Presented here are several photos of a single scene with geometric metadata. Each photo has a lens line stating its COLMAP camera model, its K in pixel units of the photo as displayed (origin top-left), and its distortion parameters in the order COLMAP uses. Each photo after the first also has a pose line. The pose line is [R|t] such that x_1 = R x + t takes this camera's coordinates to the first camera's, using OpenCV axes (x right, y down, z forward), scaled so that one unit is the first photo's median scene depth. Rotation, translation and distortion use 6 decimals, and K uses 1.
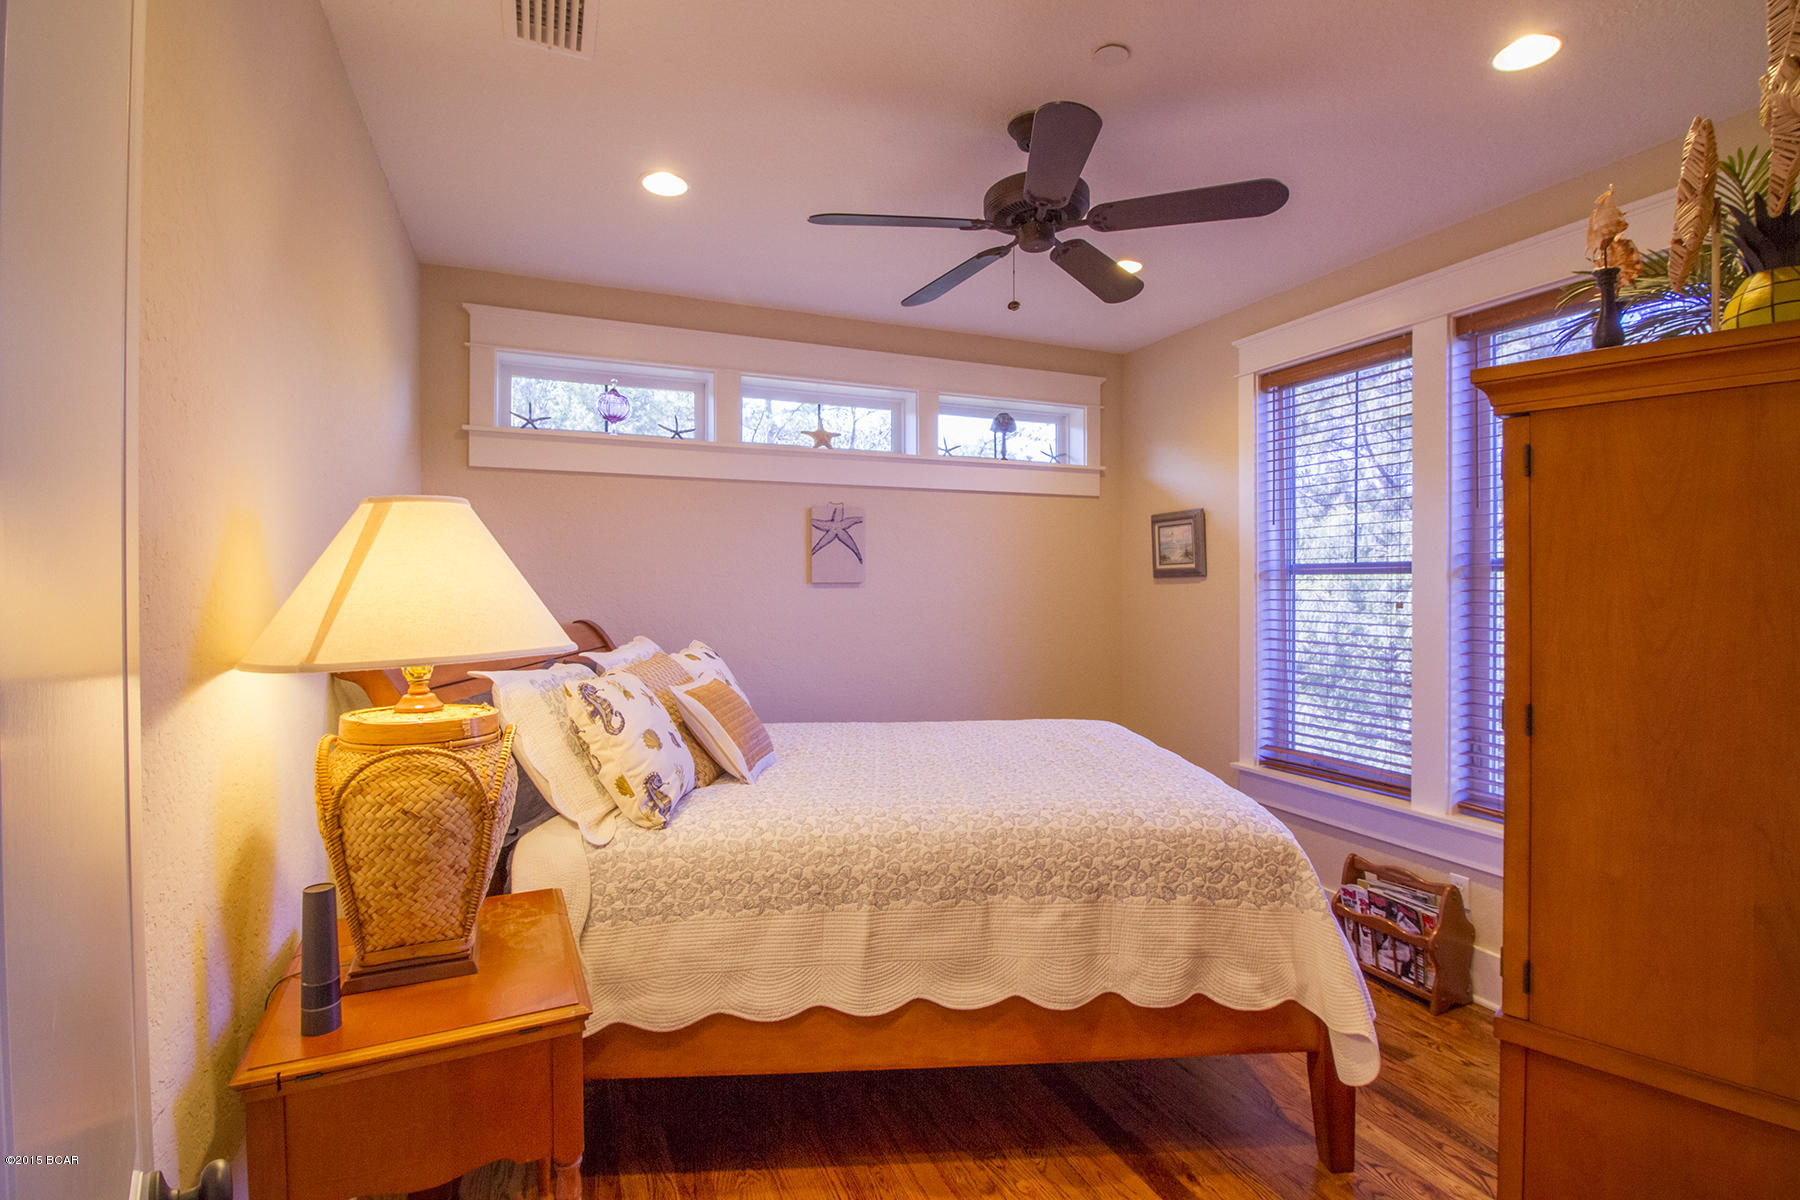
lens RADIAL K [[835.1, 0, 917.4], [0, 835.1, 586.9], [0, 0, 1]] dist [-0.005668, -0.009044]
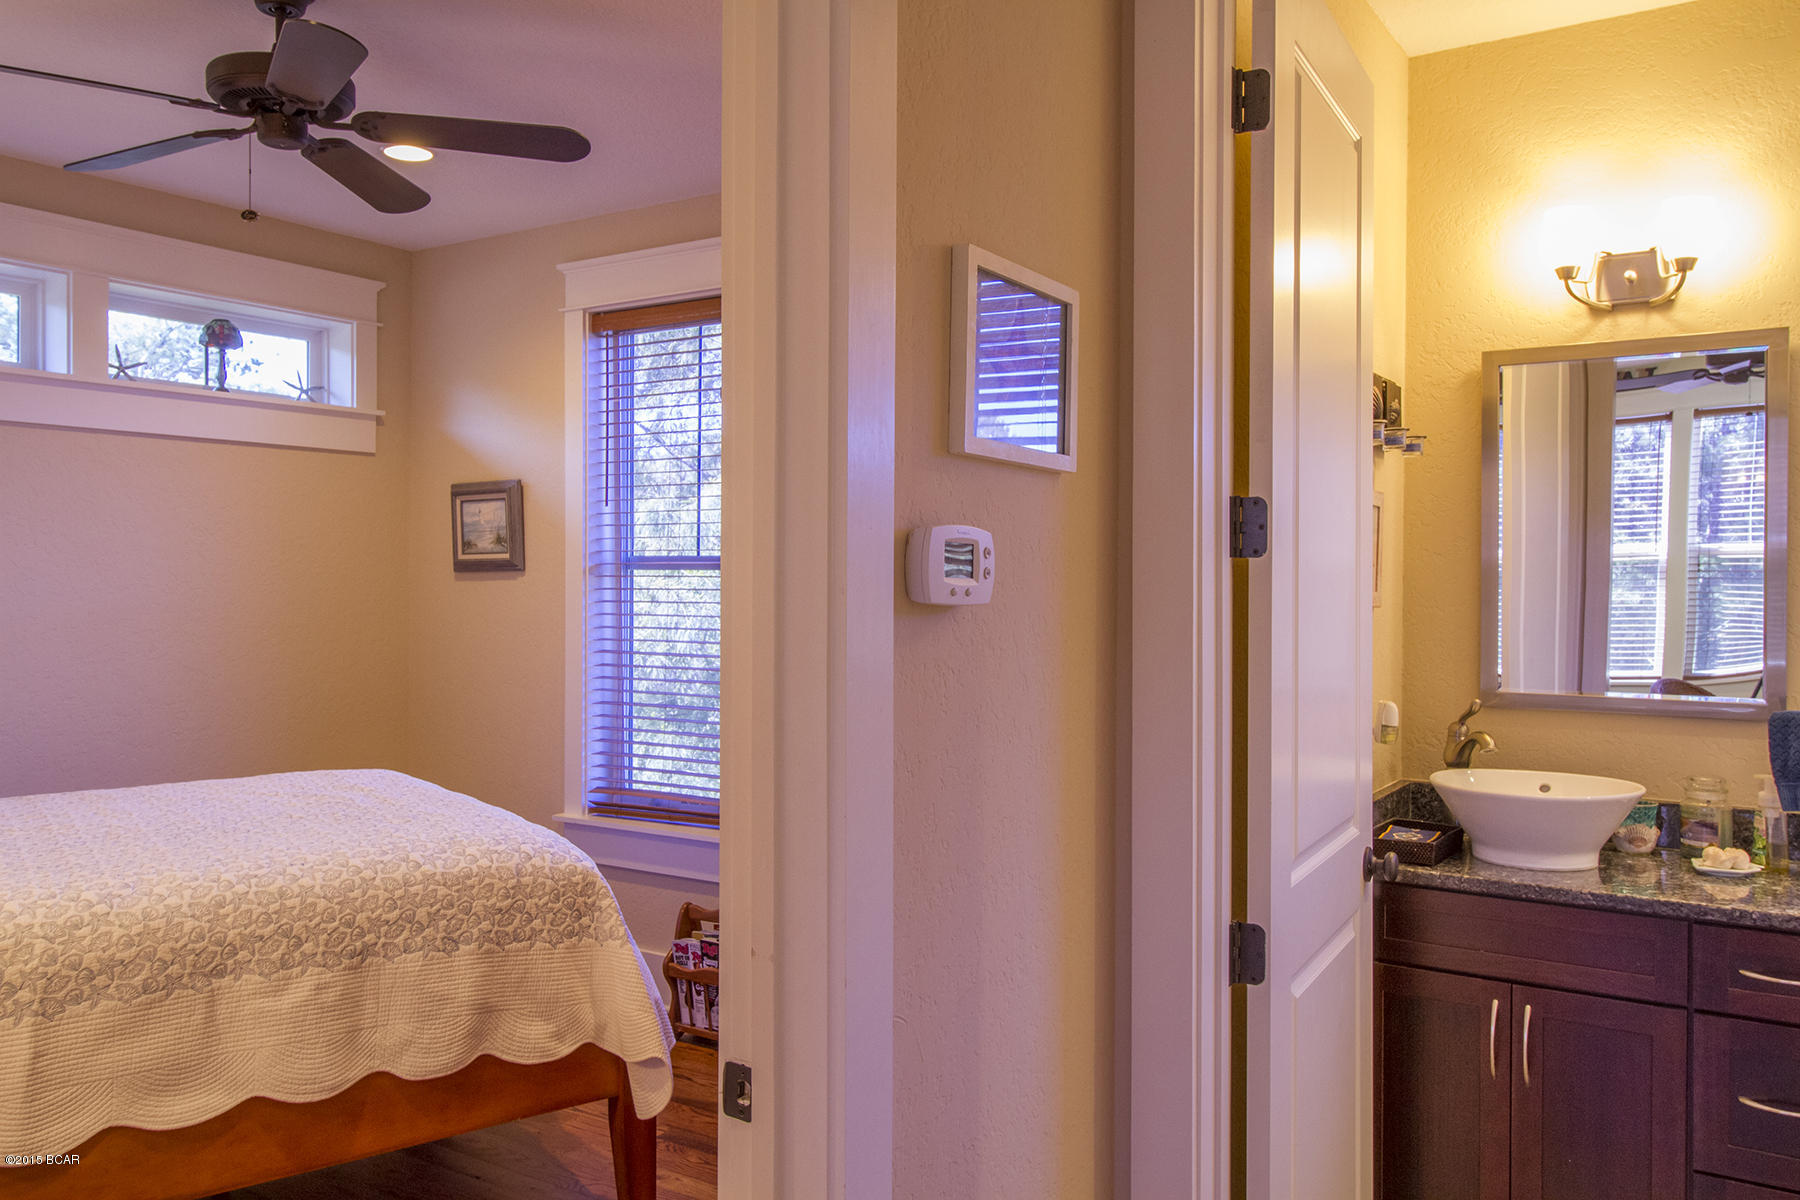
lens RADIAL K [[1366.1, 0, 904.5], [0, 1366.1, 581.6], [0, 0, 1]] dist [0.019984, -0.013644]
pose [[0.838070, 0.003558, 0.545552, -0.070784], [-0.002890, 0.999994, -0.002082, -0.002040], [-0.545555, 0.000169, 0.838075, -0.403638]]
